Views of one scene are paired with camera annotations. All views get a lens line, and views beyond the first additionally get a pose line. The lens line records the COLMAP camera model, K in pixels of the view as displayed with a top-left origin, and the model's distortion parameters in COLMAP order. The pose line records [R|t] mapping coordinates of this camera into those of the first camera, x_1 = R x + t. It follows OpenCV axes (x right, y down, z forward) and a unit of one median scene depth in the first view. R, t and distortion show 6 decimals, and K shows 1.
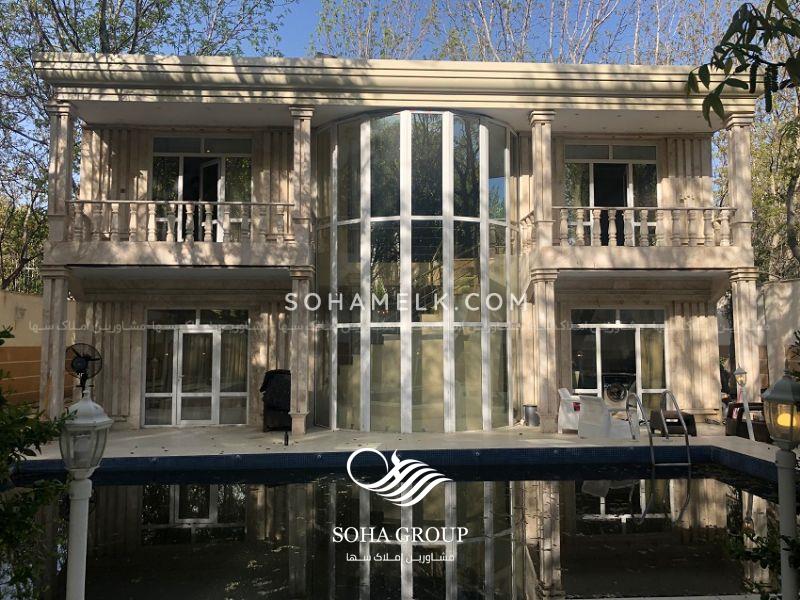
lens RADIAL K [[656.9, 0, 401.1], [0, 656.9, 301.0], [0, 0, 1]] dist [0.012529, 0.001451]
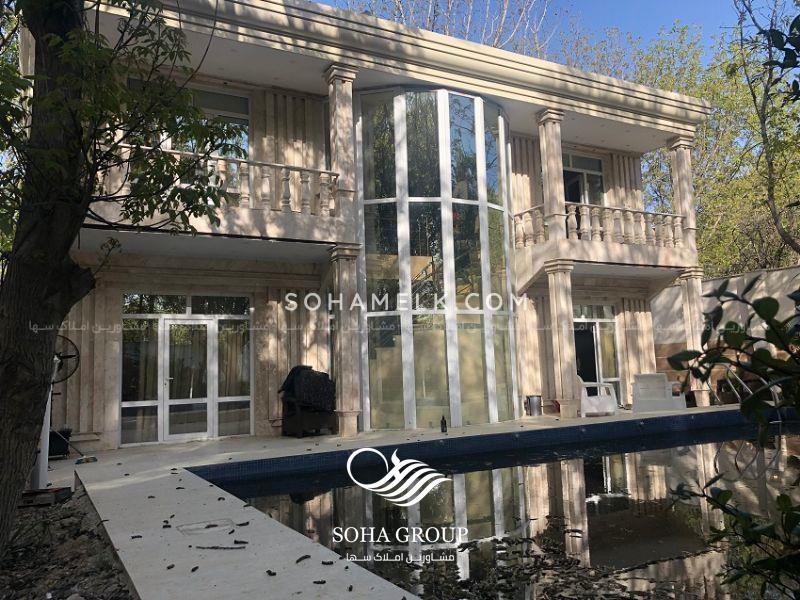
lens RADIAL K [[656.9, 0, 400.2], [0, 656.9, 298.3], [0, 0, 1]] dist [0.012529, 0.001451]
pose [[0.902781, 0.018912, 0.429685, -0.456079], [0.005328, 0.998464, -0.055142, 0.067670], [-0.430068, 0.052071, 0.901293, 0.175688]]
